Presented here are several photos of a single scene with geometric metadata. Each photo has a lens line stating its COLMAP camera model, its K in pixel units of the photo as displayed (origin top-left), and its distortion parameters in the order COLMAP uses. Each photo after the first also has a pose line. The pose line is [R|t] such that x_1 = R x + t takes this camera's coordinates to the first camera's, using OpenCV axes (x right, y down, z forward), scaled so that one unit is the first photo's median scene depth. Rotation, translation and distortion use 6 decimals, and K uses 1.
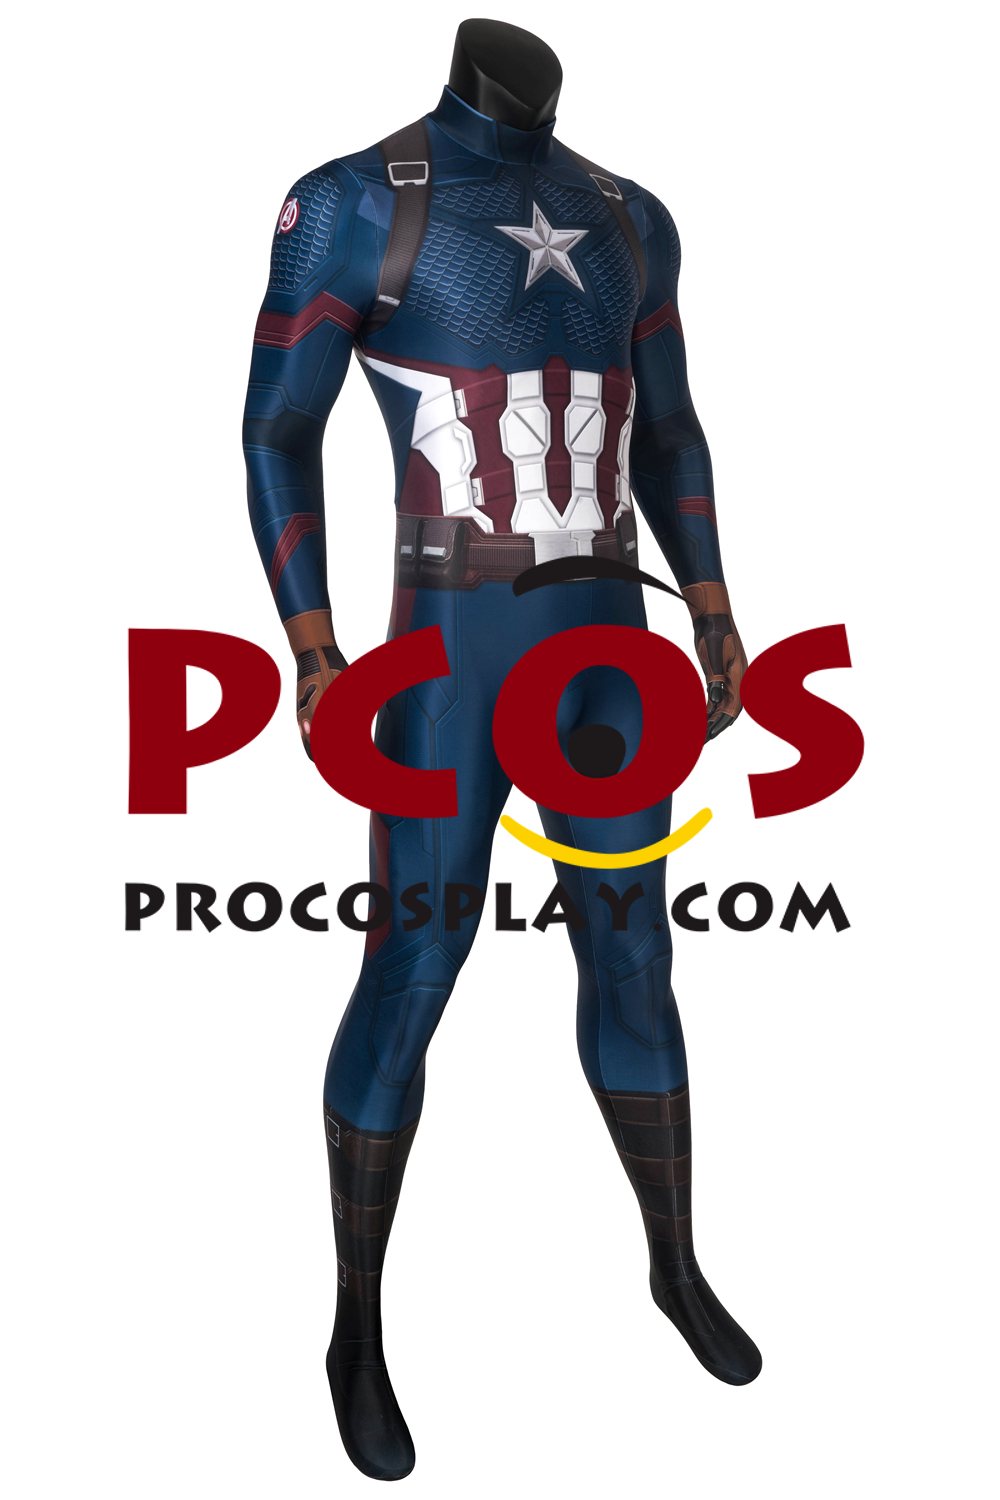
lens RADIAL K [[1669.2, 0, 500.0], [0, 1669.2, 750.0], [0, 0, 1]] dist [-0.077469, 0.464182]
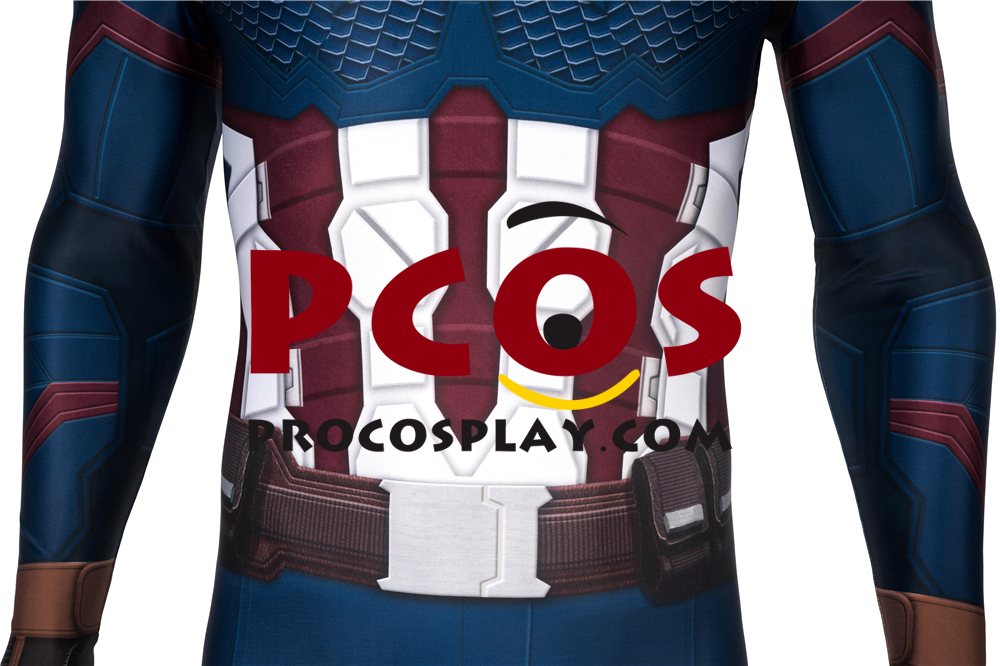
lens RADIAL K [[1112.8, 0, 500.0], [0, 1112.8, 333.0], [0, 0, 1]] dist [-0.077469, 0.464182]
pose [[0.843137, 0.088655, -0.530340, 0.200240], [-0.125936, 0.991439, -0.034480, -0.163780], [0.522743, 0.095860, 0.847084, 0.763948]]
